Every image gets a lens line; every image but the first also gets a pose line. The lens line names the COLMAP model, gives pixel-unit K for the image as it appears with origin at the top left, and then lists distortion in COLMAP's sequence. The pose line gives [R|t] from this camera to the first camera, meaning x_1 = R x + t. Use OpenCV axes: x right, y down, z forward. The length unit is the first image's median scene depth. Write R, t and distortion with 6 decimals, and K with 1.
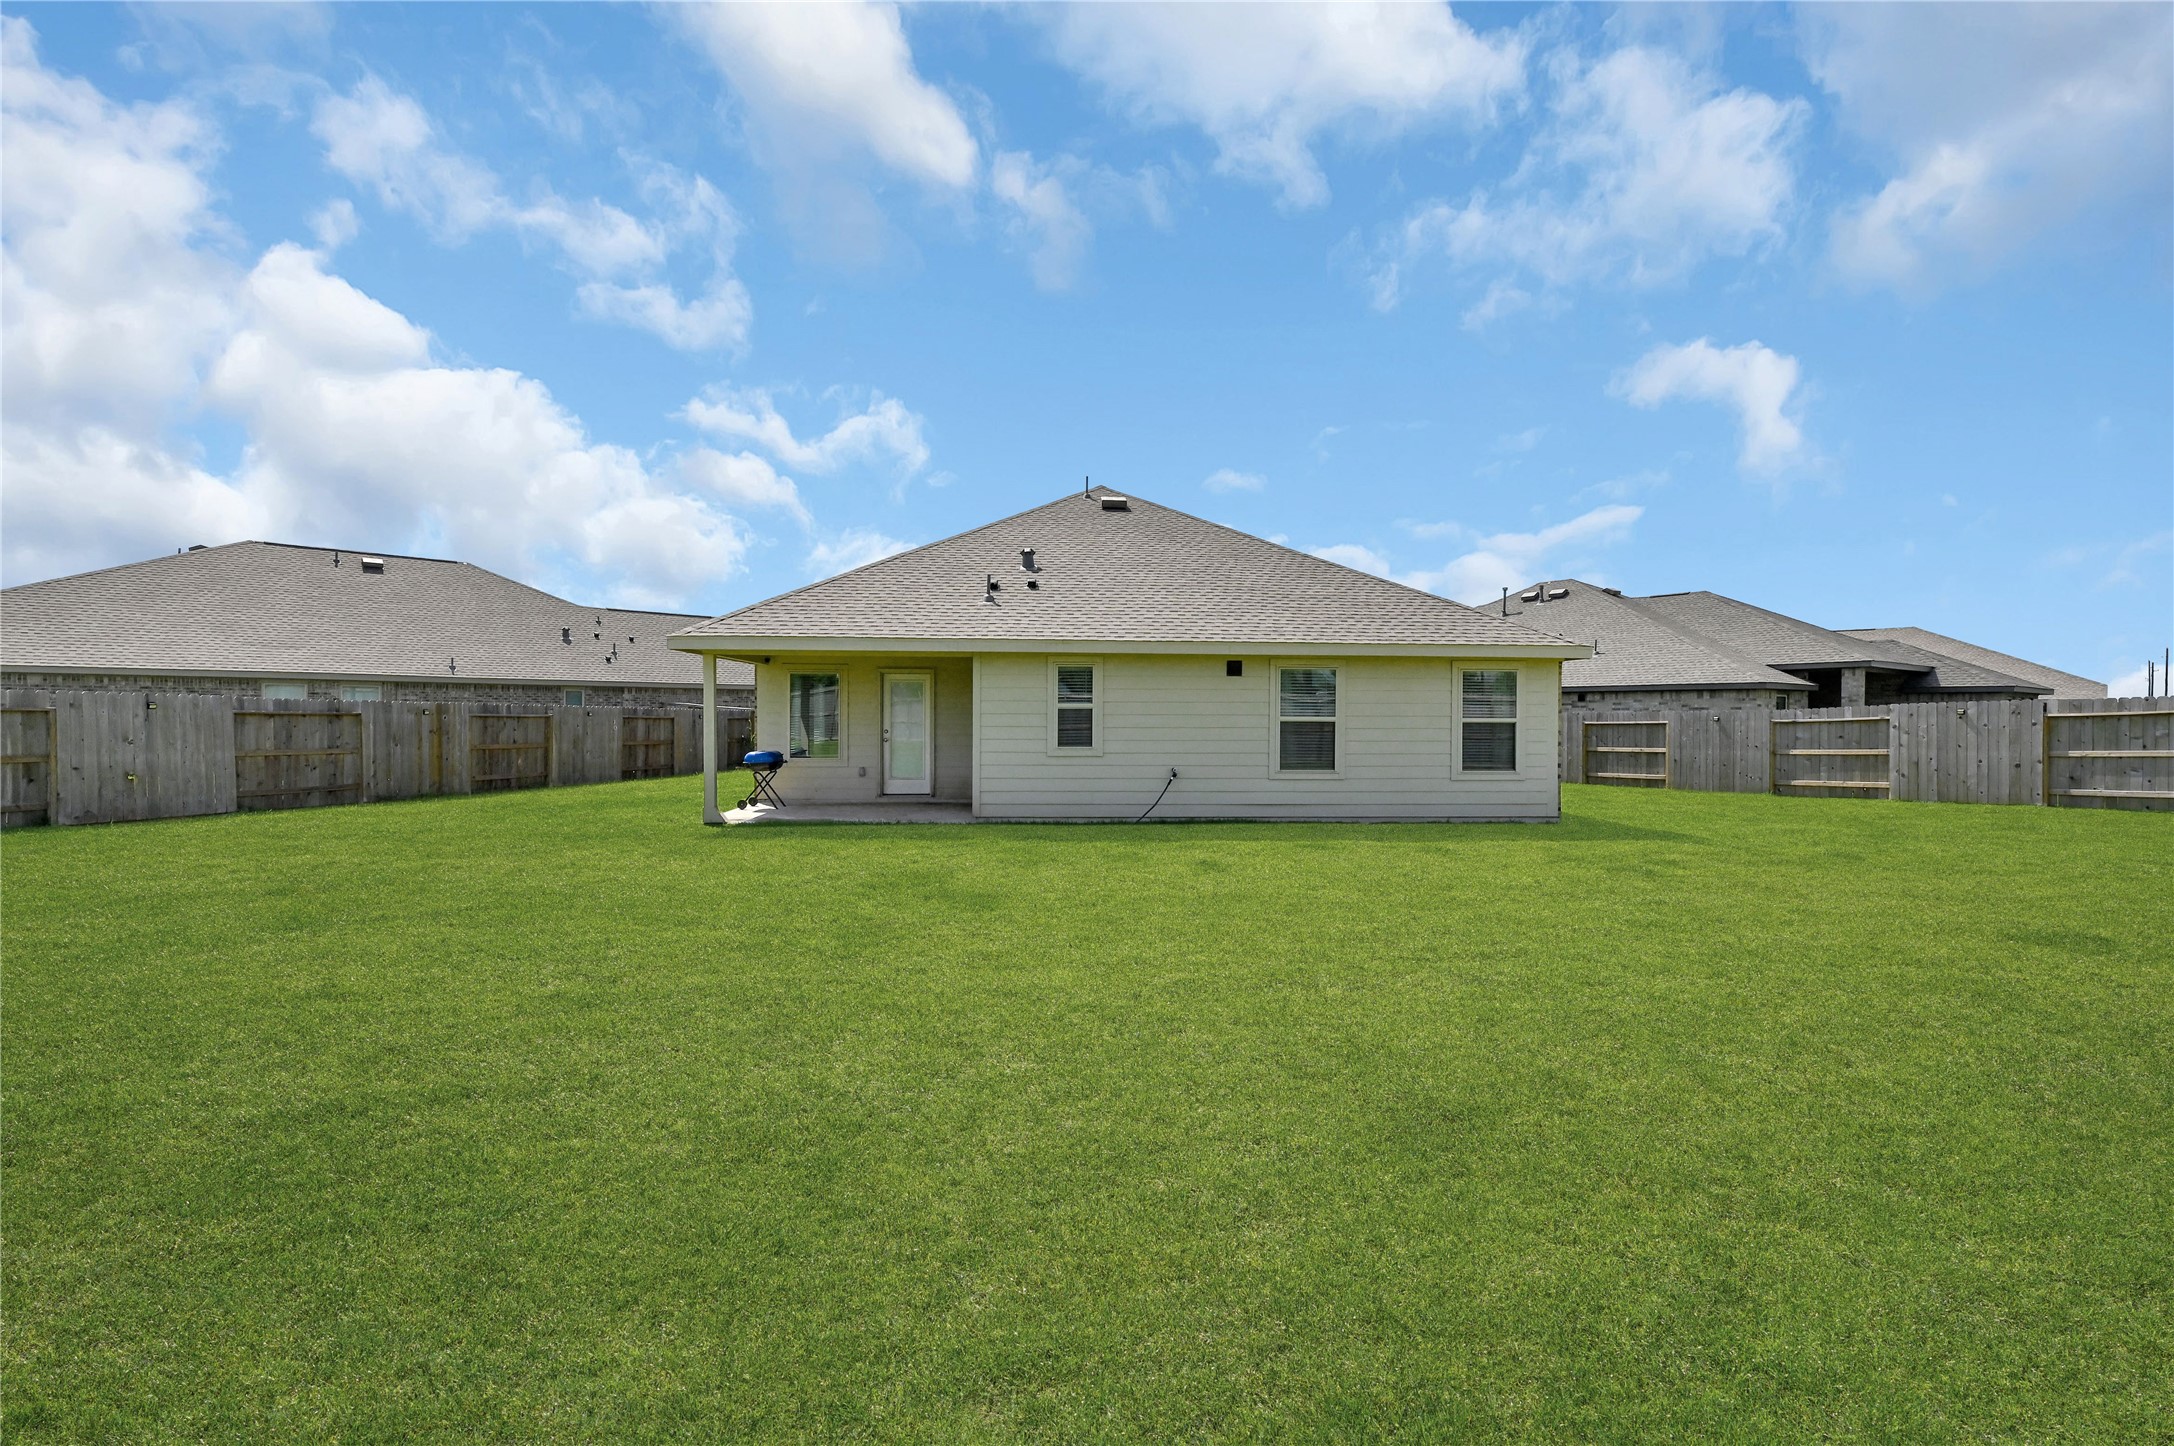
lens RADIAL K [[927.4, 0, 1086.3], [0, 927.4, 725.4], [0, 0, 1]] dist [-0.002244, -0.000111]
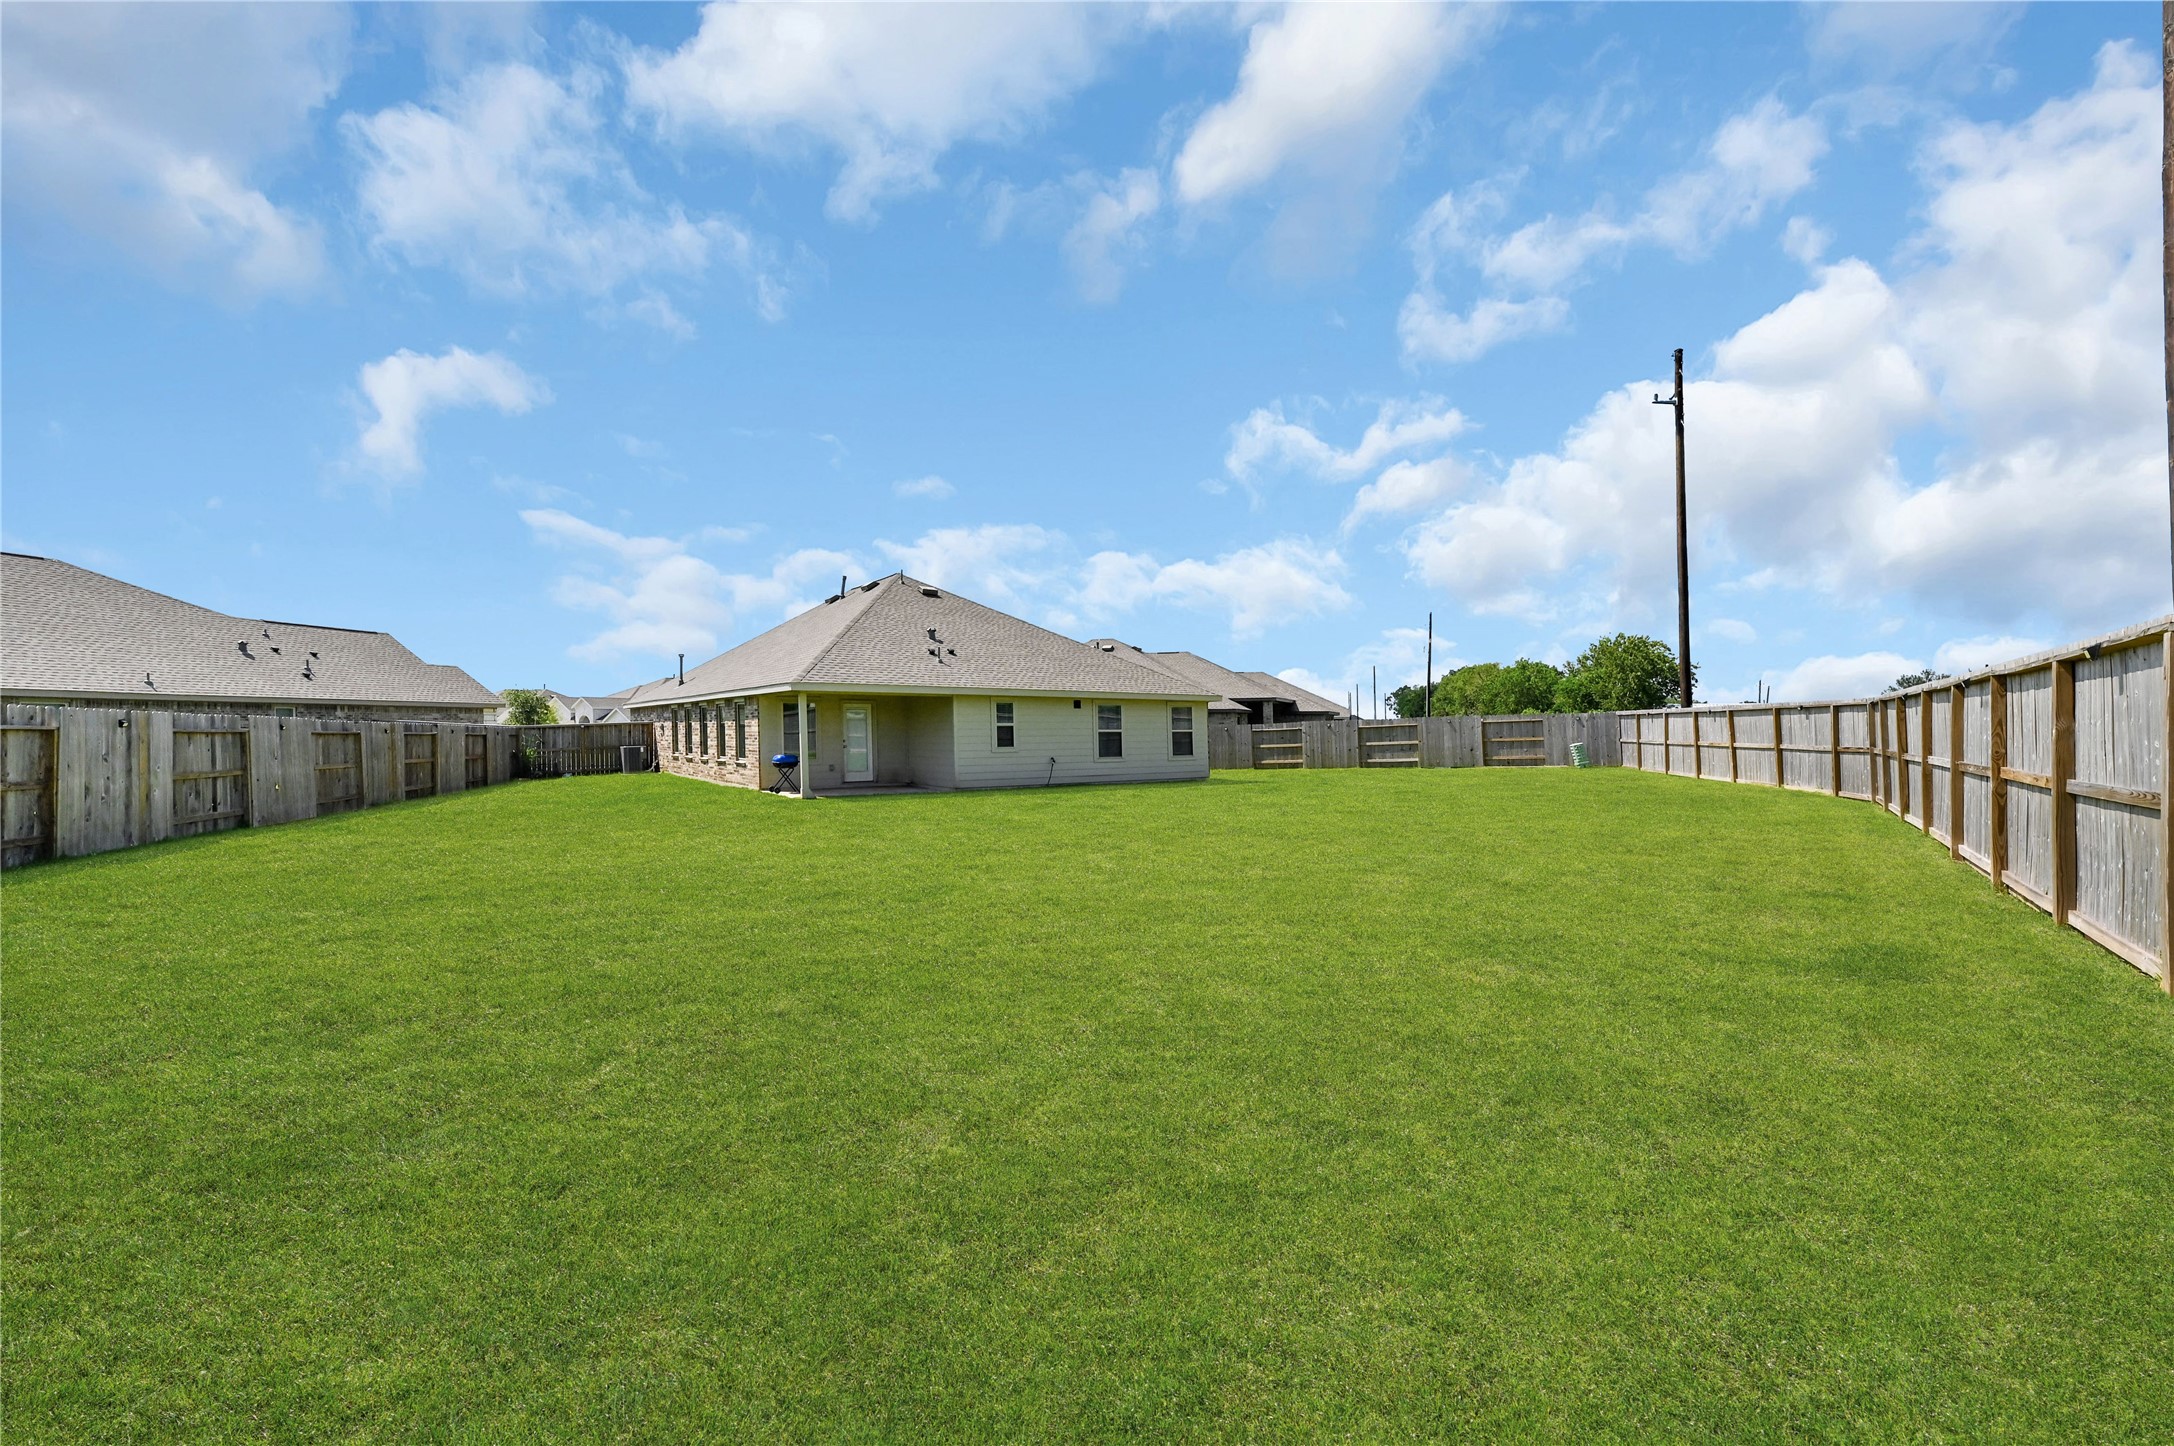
lens RADIAL K [[865.6, 0, 1089.3], [0, 865.6, 727.2], [0, 0, 1]] dist [-0.011699, -0.000453]
pose [[0.847415, -0.004681, 0.530911, -0.637132], [0.011592, 0.999886, -0.009687, 0.002343], [-0.530805, 0.014364, 0.847372, -0.436568]]
